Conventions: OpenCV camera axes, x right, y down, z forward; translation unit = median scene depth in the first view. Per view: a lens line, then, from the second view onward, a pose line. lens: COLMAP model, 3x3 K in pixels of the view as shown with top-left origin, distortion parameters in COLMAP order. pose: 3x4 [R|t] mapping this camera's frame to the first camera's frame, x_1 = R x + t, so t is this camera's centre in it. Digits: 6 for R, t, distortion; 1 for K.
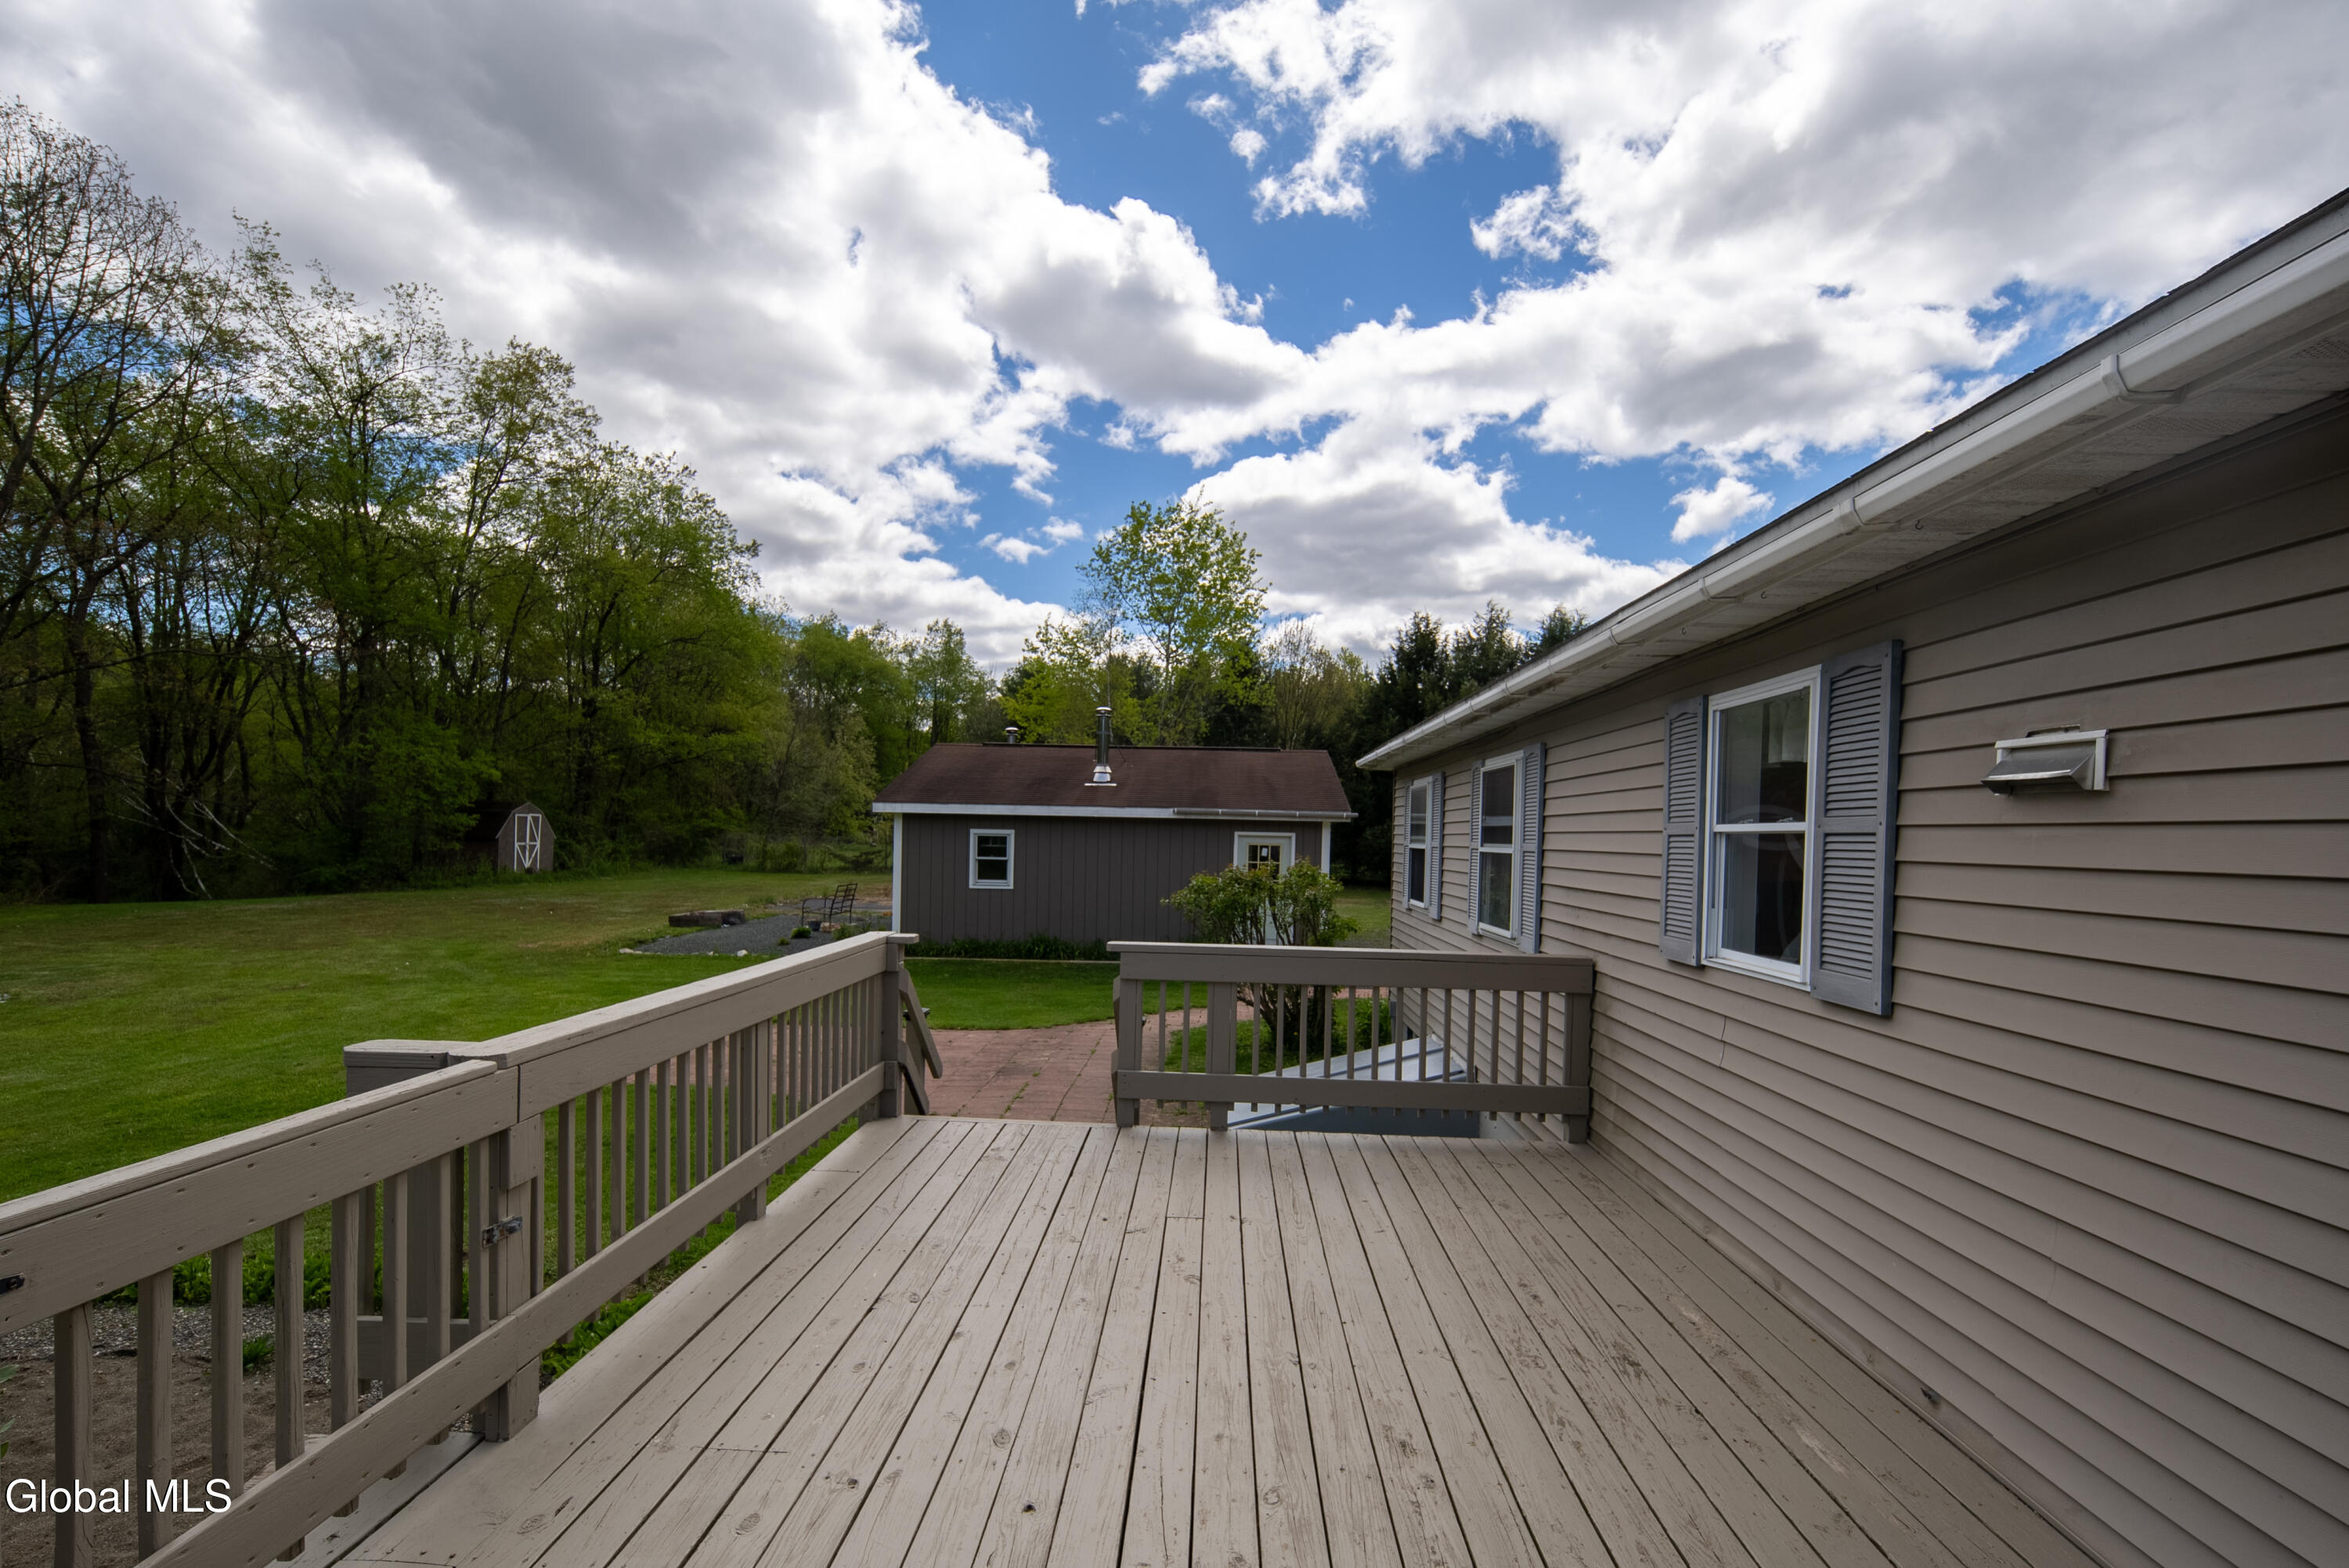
lens RADIAL K [[1029.4, 0, 1179.8], [0, 1029.4, 849.8], [0, 0, 1]] dist [0.010745, -0.005731]
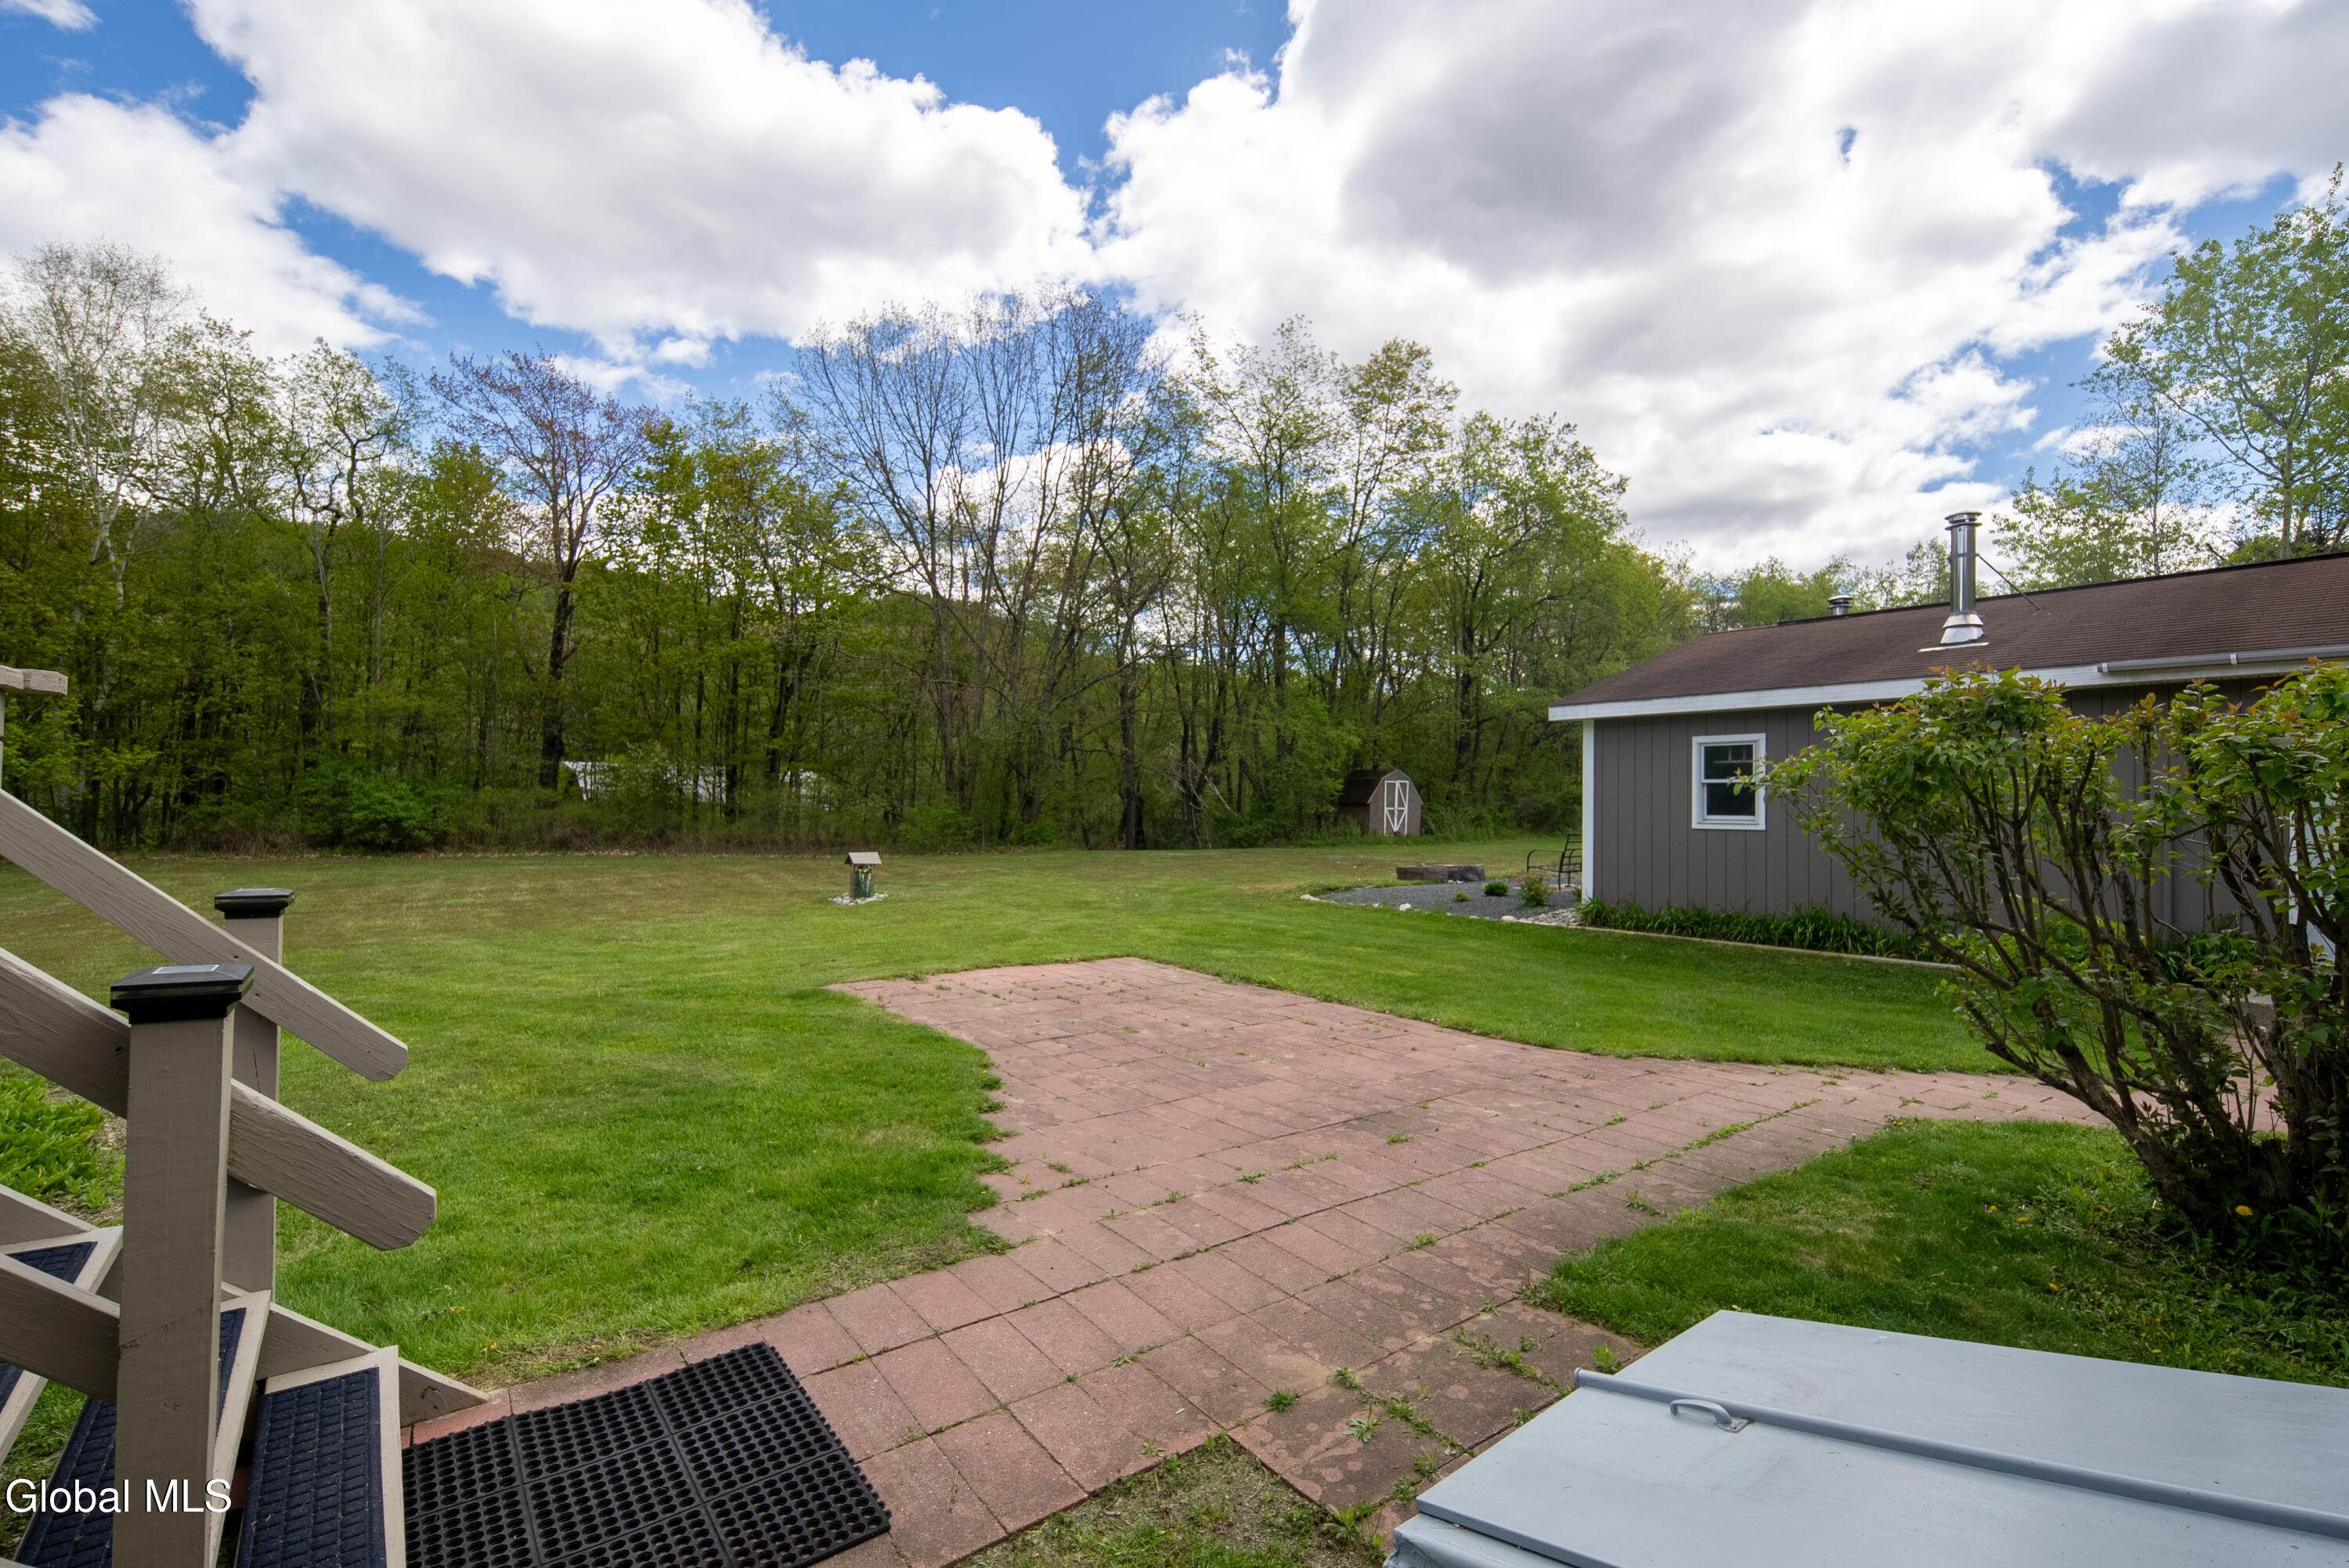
lens RADIAL K [[1045.2, 0, 1175.3], [0, 1045.2, 822.1], [0, 0, 1]] dist [0.002199, 0.000594]
pose [[0.636512, 0.002109, -0.771264, 0.204134], [-0.013786, 0.999868, -0.008643, 0.093157], [0.771144, 0.016134, 0.636457, 0.718803]]
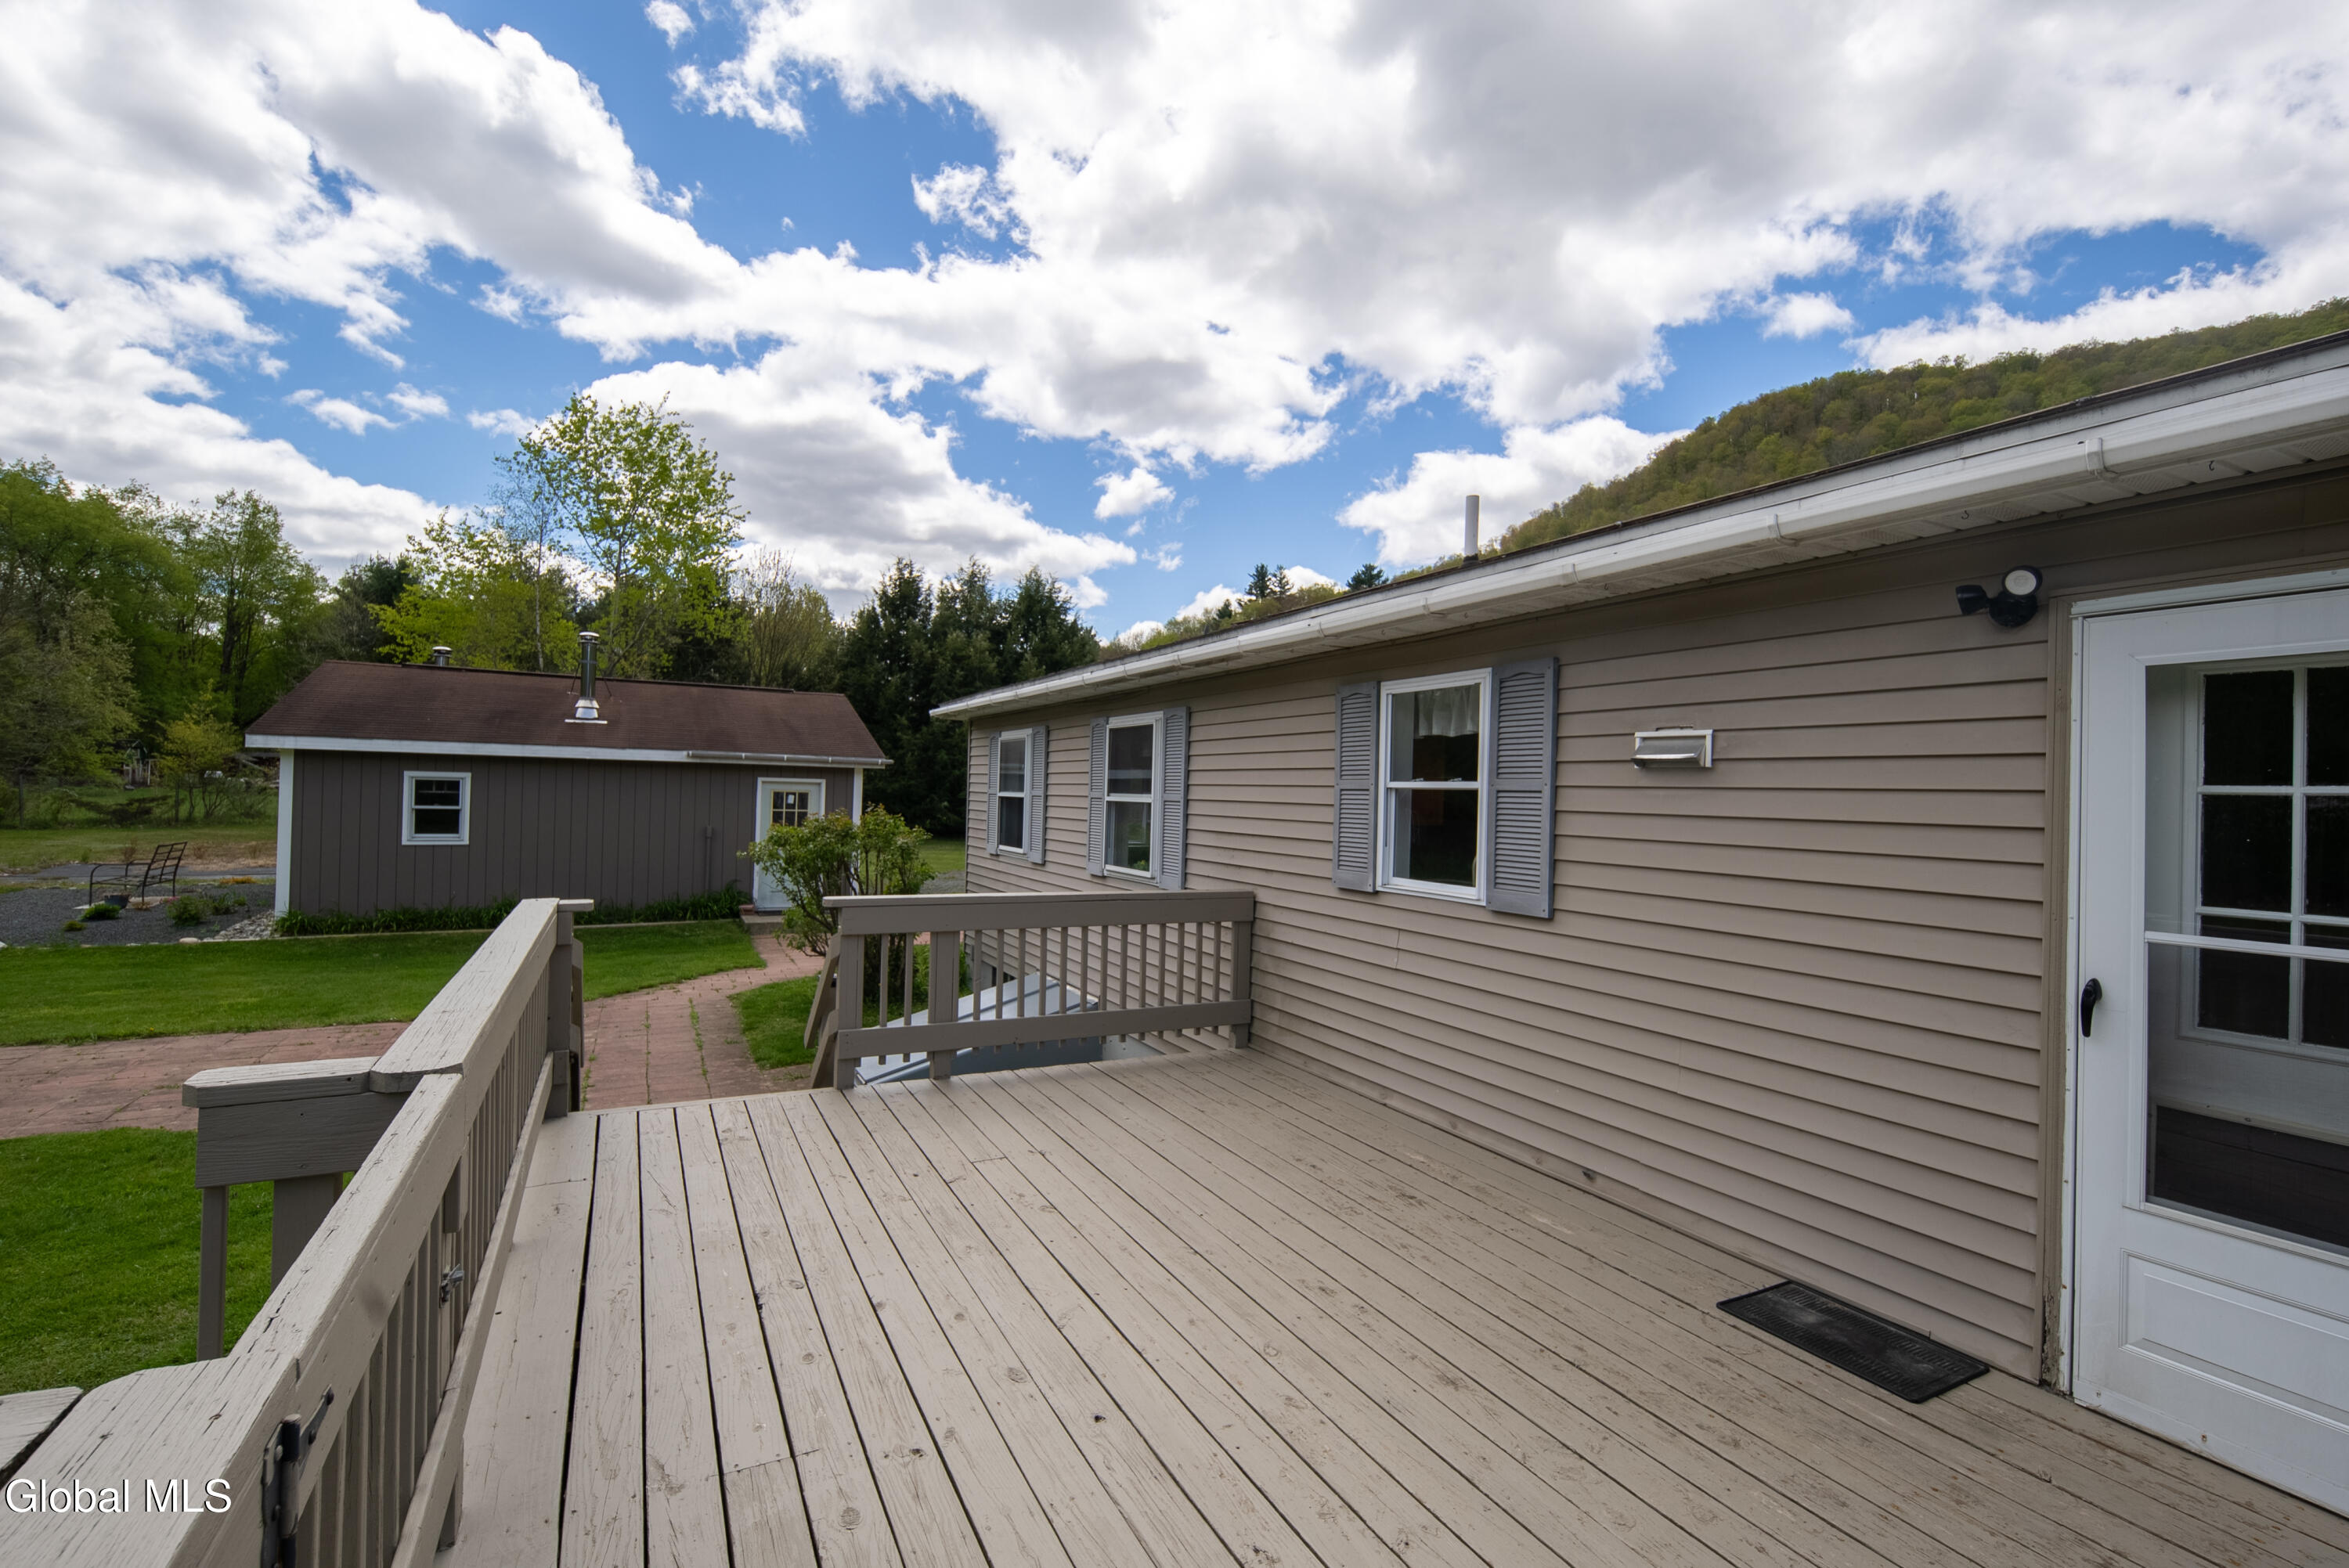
lens RADIAL K [[1028.6, 0, 1174.5], [0, 1028.6, 784.0], [0, 0, 1]] dist [0.001283, 0.000453]
pose [[0.866980, 0.005793, 0.498308, -0.176928], [-0.000507, 0.999942, -0.010742, -0.003746], [-0.498342, 0.009060, 0.866933, 0.006925]]
